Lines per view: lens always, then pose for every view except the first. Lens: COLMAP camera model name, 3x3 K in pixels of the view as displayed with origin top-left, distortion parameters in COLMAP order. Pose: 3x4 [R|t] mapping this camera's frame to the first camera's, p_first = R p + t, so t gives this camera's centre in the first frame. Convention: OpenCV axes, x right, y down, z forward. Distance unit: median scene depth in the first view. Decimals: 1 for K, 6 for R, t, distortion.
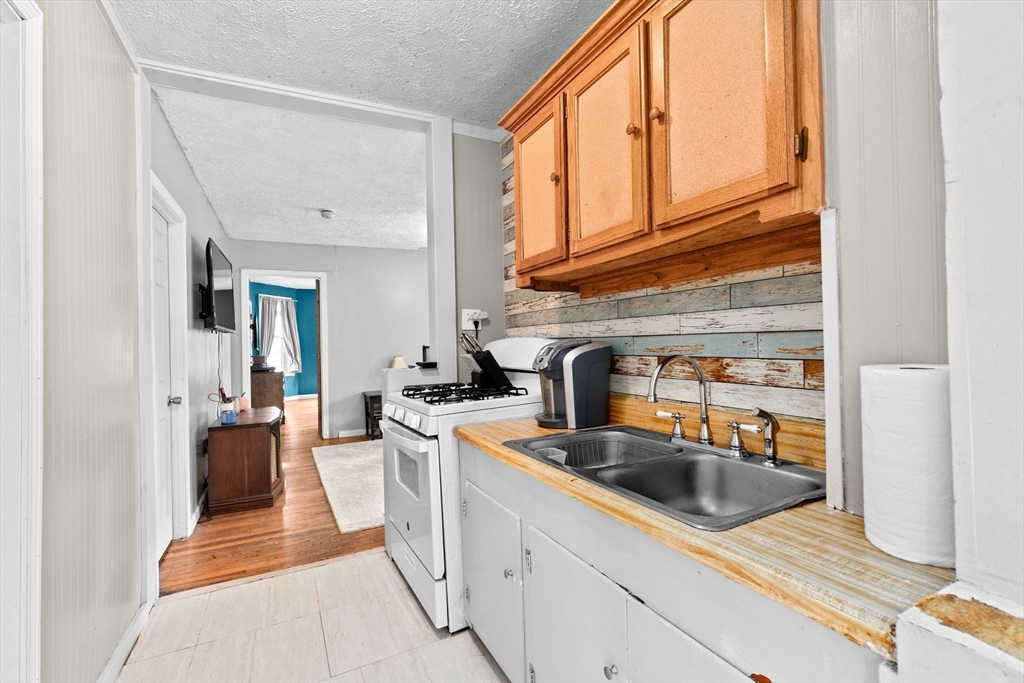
lens RADIAL K [[461.6, 0, 509.3], [0, 461.6, 341.0], [0, 0, 1]] dist [0.010504, -0.000250]
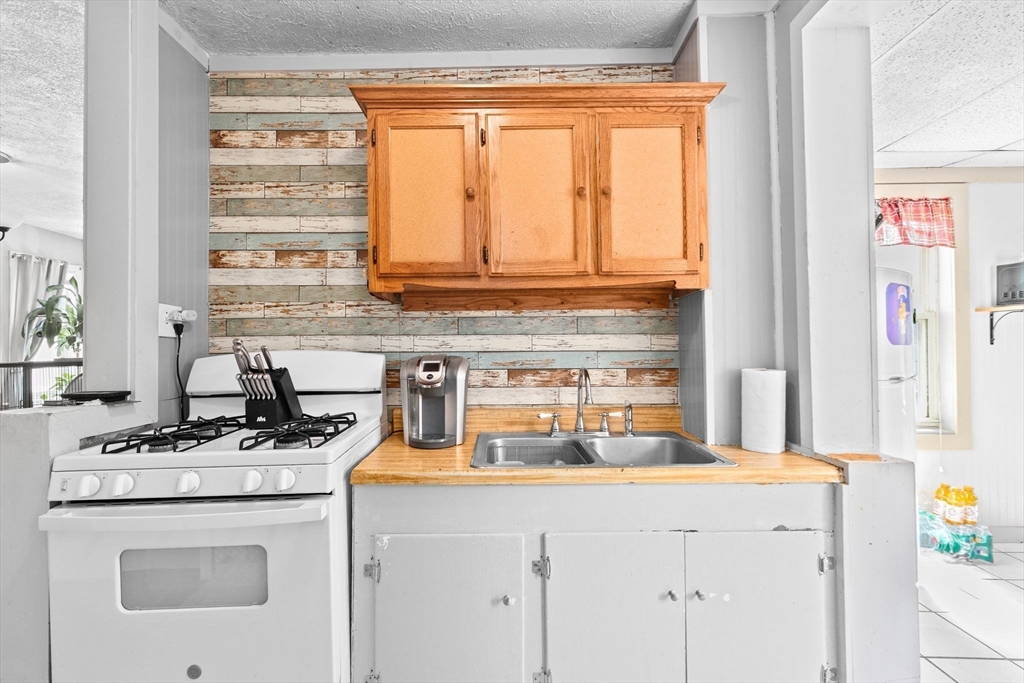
lens RADIAL K [[461.6, 0, 509.3], [0, 461.6, 341.0], [0, 0, 1]] dist [0.010504, -0.000250]
pose [[0.436686, 0.028702, 0.899156, -0.750301], [-0.006228, 0.999563, -0.028883, -0.005253], [-0.899592, 0.007012, 0.436674, 0.488868]]
